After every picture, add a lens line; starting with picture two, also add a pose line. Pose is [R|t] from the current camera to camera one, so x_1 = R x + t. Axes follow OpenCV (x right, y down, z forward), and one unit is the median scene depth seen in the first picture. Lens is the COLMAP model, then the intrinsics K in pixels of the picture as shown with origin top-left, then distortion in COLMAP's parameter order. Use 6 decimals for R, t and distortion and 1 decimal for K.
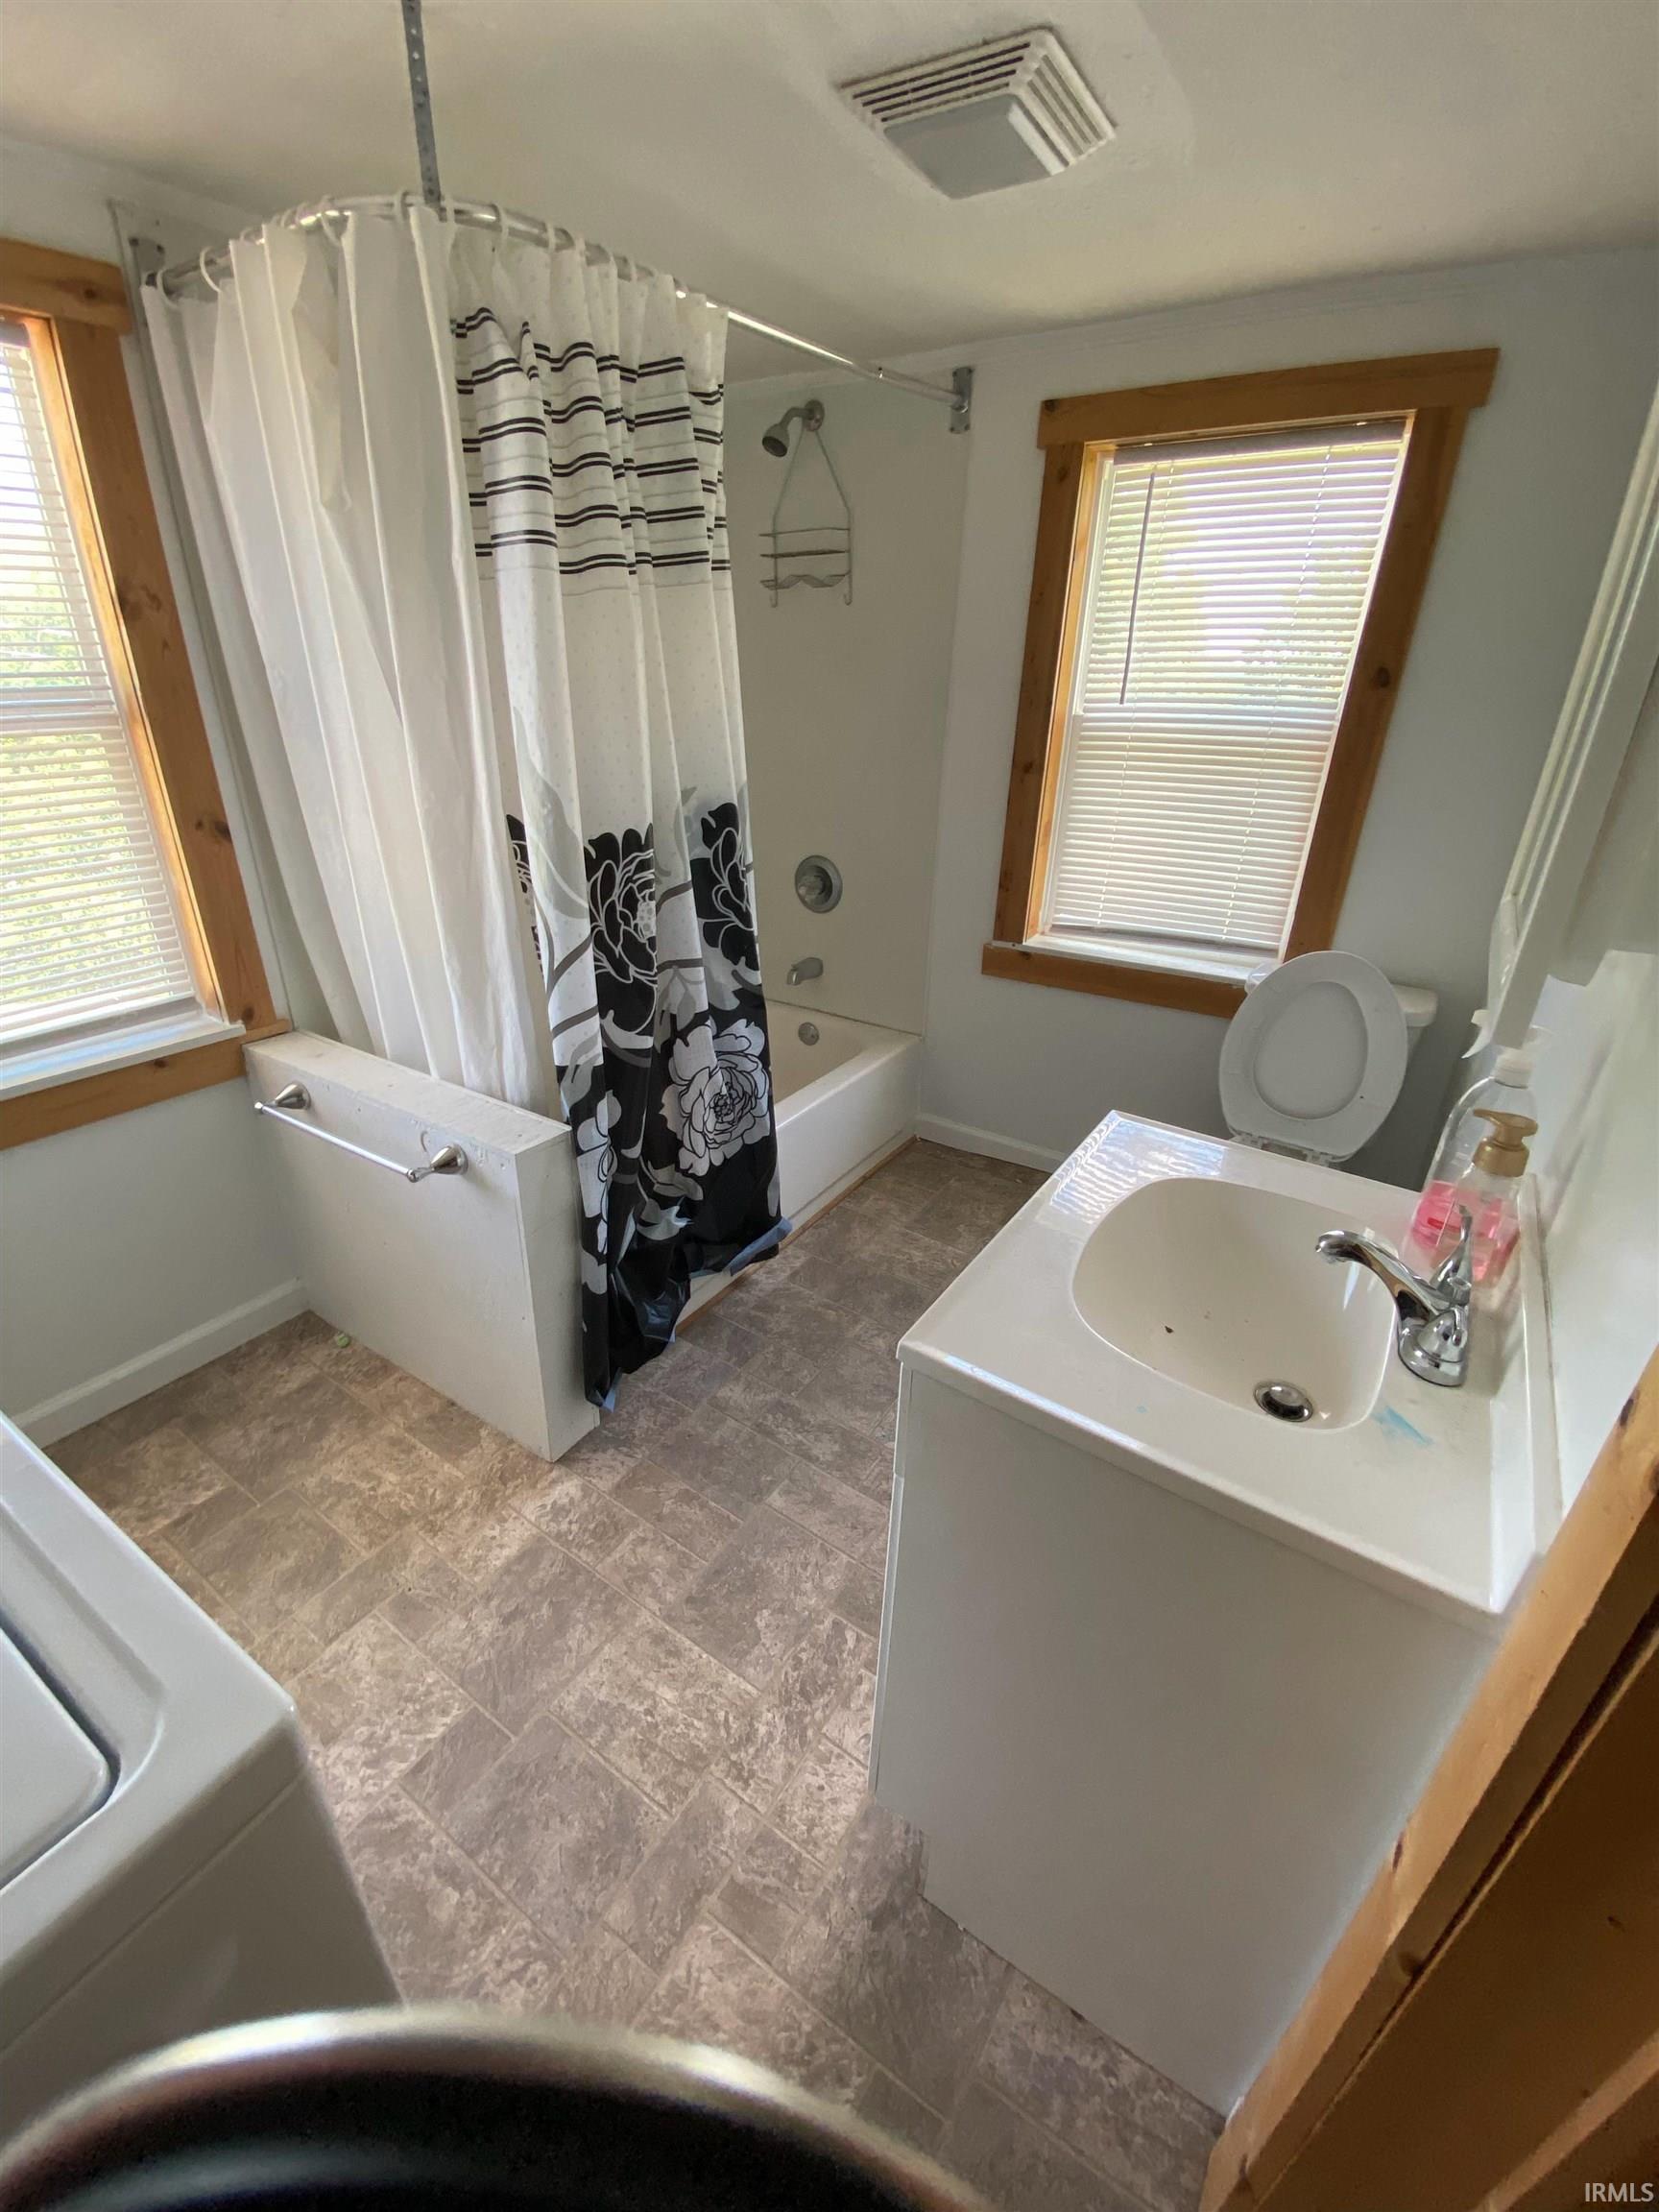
lens RADIAL K [[899.3, 0, 805.5], [0, 899.3, 1101.4], [0, 0, 1]] dist [0.043612, -0.032533]
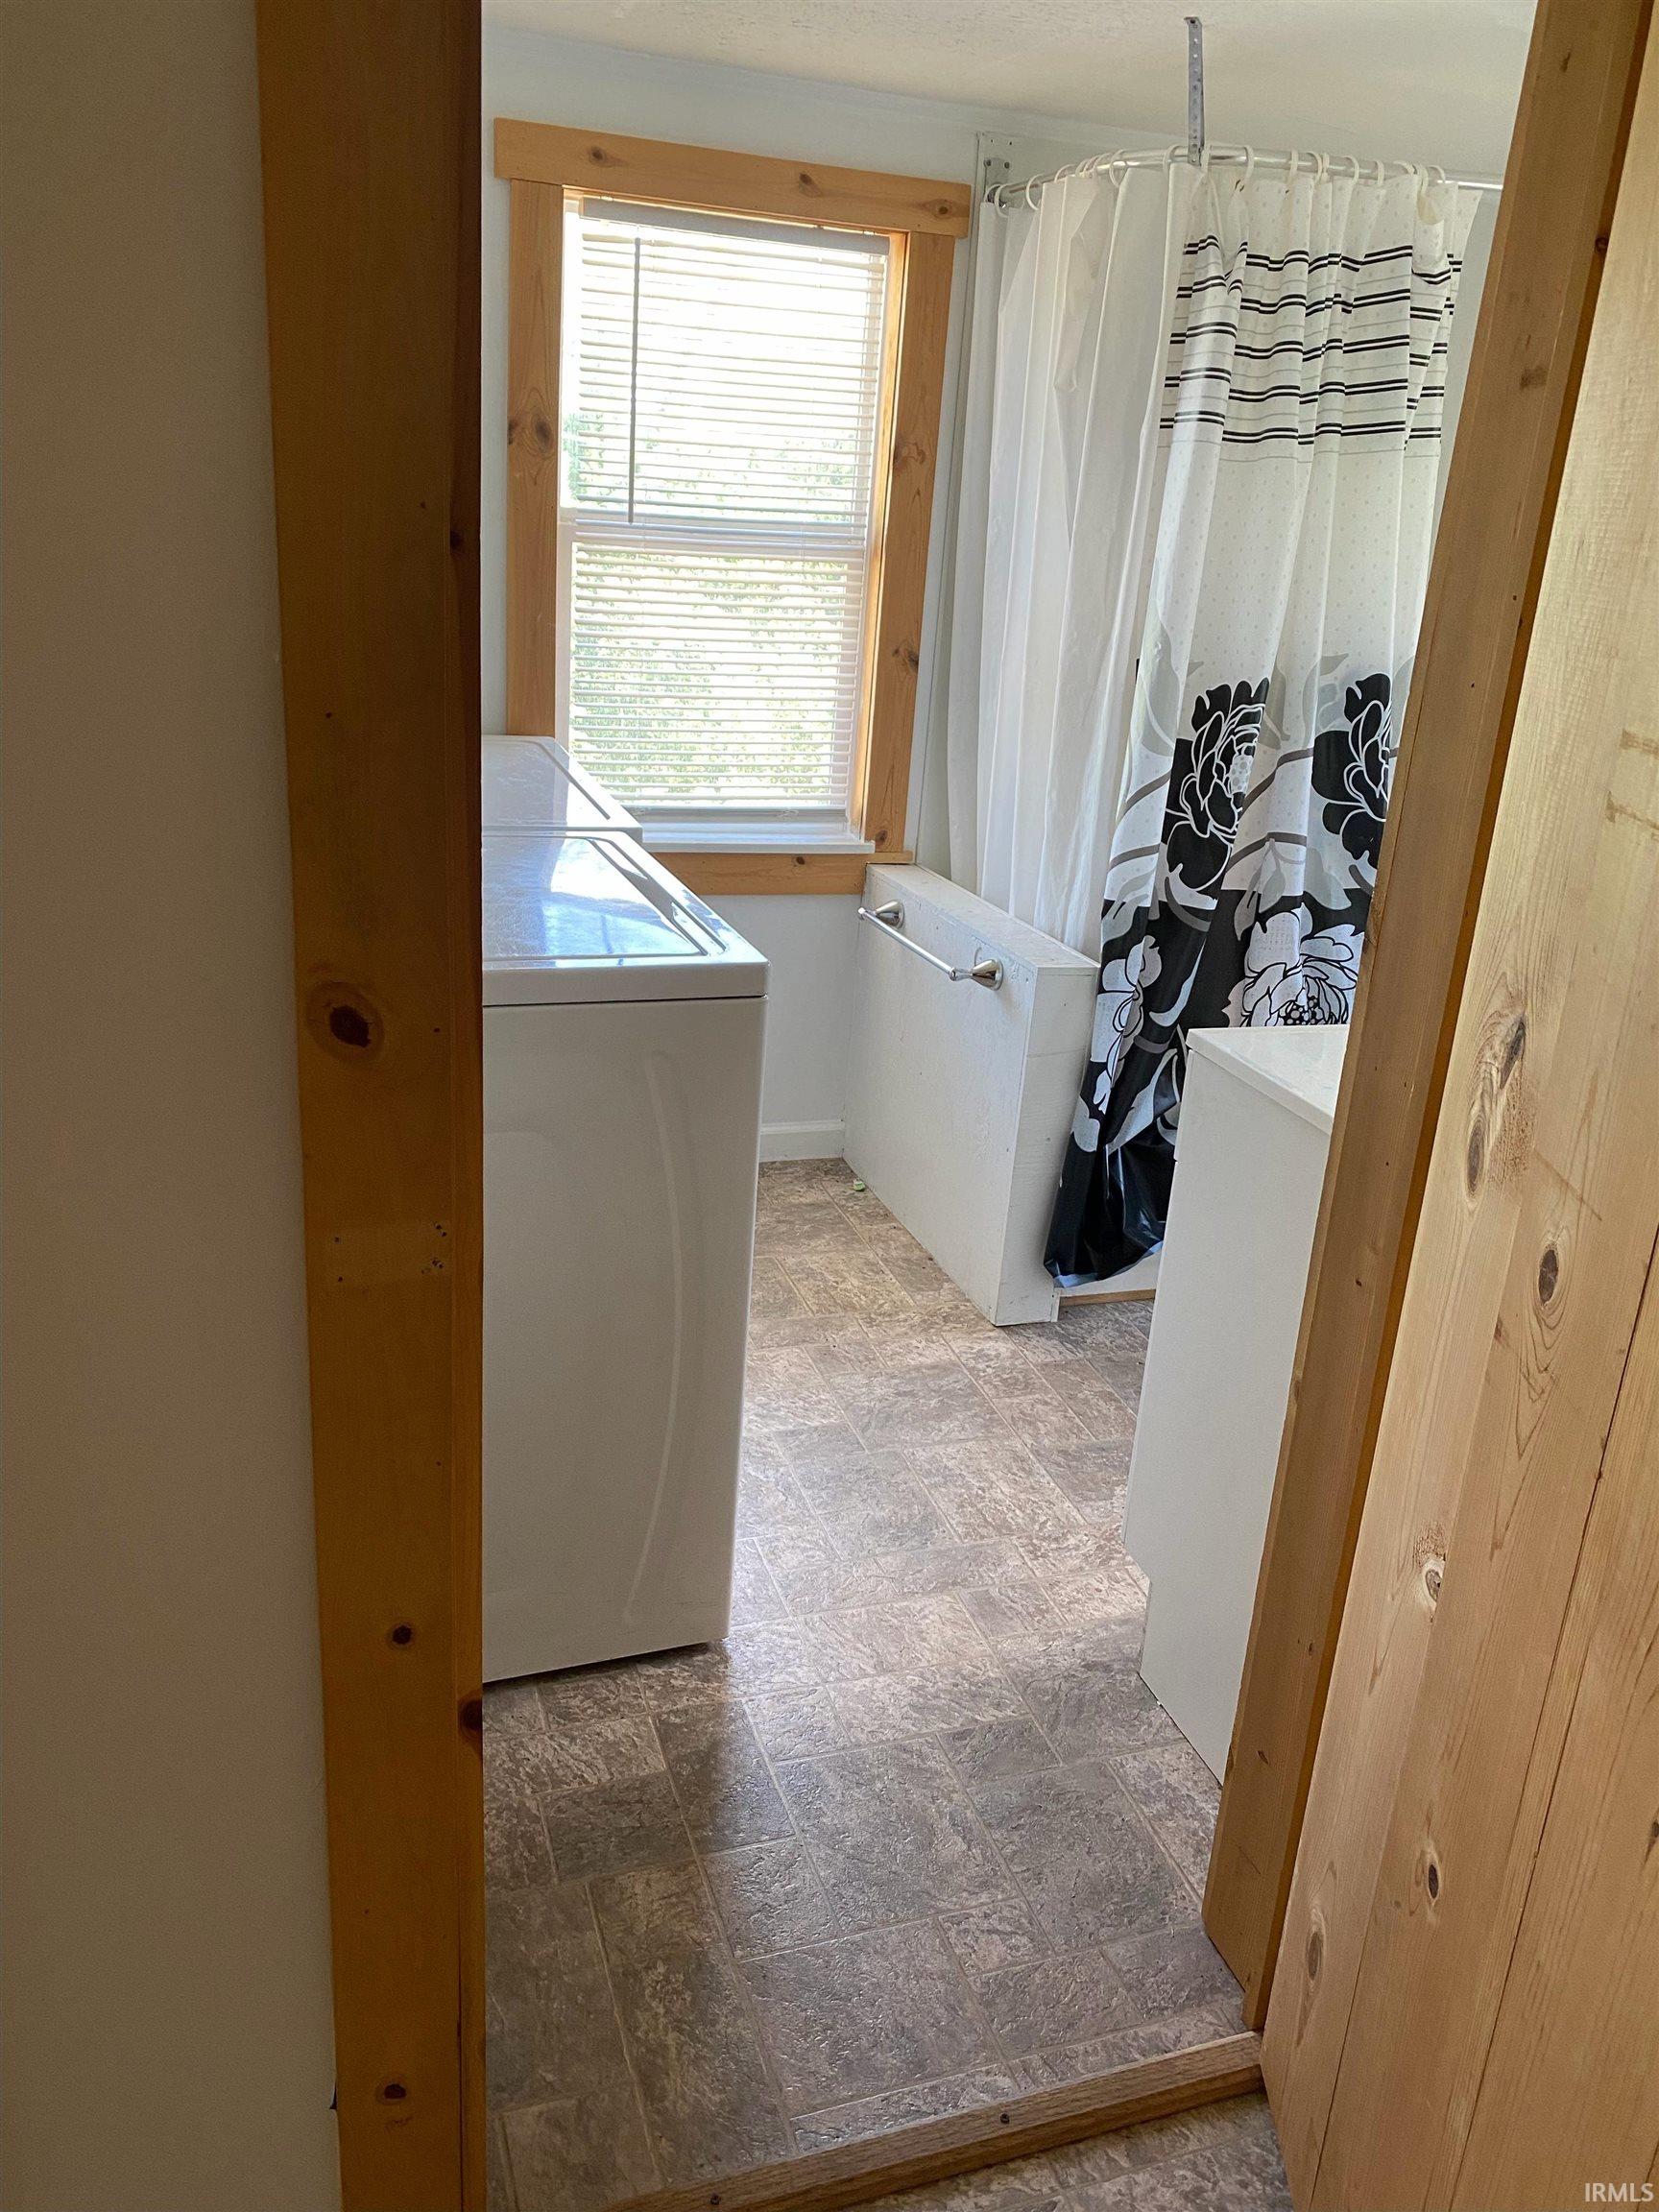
lens RADIAL K [[1651.9, 0, 767.5], [0, 1651.9, 1106.1], [0, 0, 1]] dist [-0.003729, -0.005281]
pose [[0.774712, 0.247457, -0.581881, 0.539130], [-0.305669, 0.952136, -0.002049, 0.288126], [0.553523, 0.179450, 0.813271, -0.638499]]
